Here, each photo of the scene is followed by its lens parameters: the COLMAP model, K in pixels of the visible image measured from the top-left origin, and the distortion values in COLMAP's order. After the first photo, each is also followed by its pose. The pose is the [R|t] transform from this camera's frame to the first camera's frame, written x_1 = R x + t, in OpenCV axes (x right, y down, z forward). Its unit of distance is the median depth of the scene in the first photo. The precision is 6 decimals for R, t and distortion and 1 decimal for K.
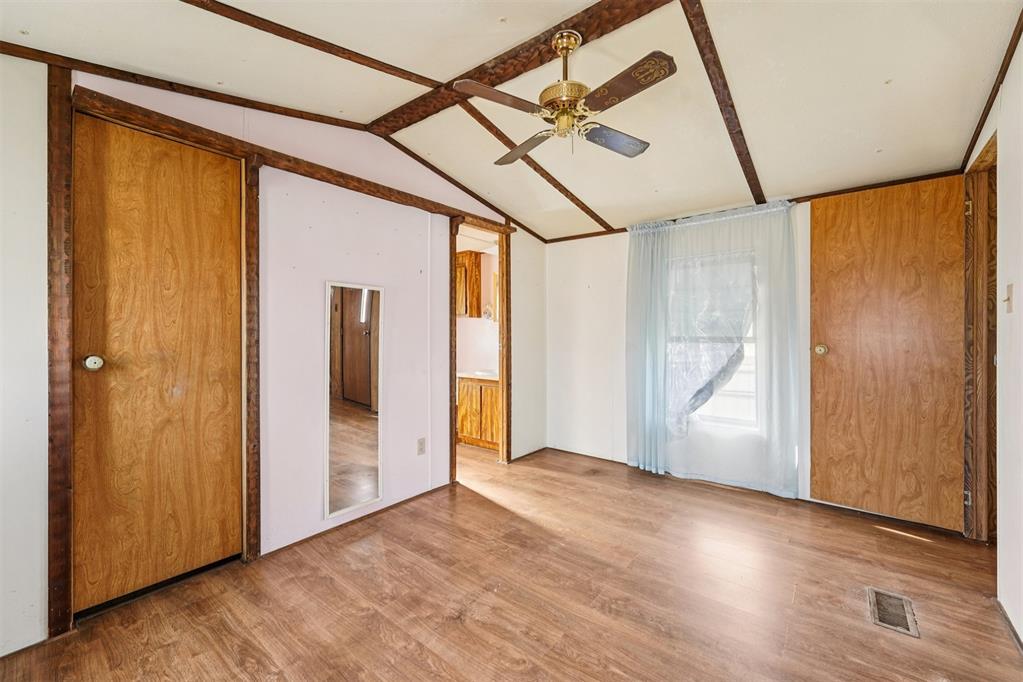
lens RADIAL K [[419.3, 0, 511.6], [0, 419.3, 333.7], [0, 0, 1]] dist [-0.002578, -0.000206]
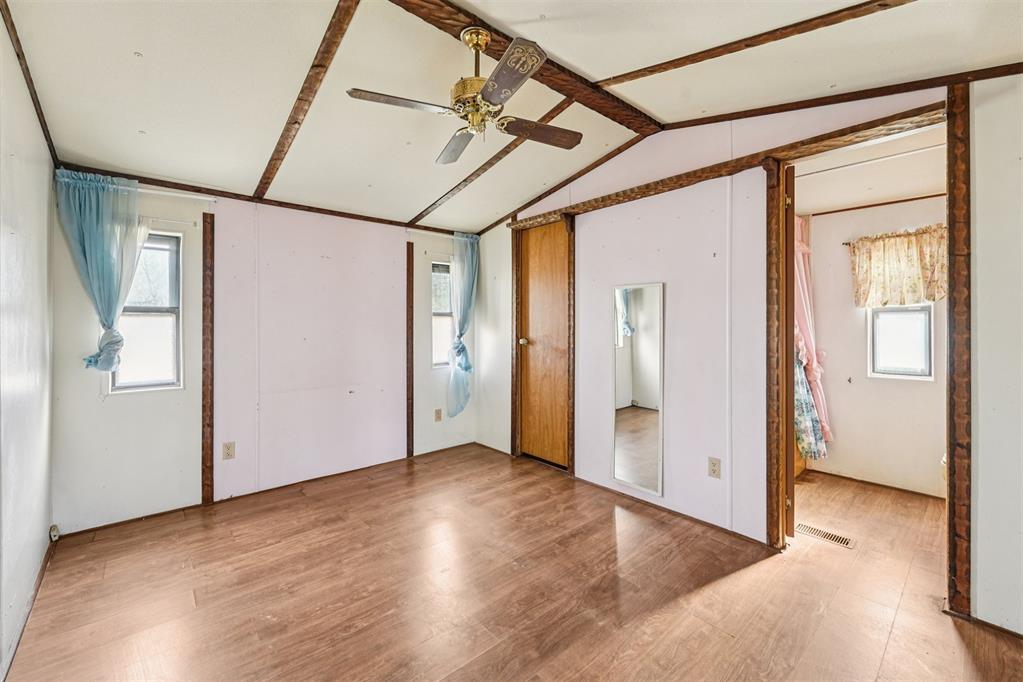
lens RADIAL K [[419.3, 0, 511.4], [0, 419.3, 326.9], [0, 0, 1]] dist [-0.002578, -0.000206]
pose [[-0.183759, -0.000611, -0.982971, 0.930554], [-0.004177, 0.999991, 0.000160, -0.006803], [0.982962, 0.004135, -0.183760, 1.061032]]
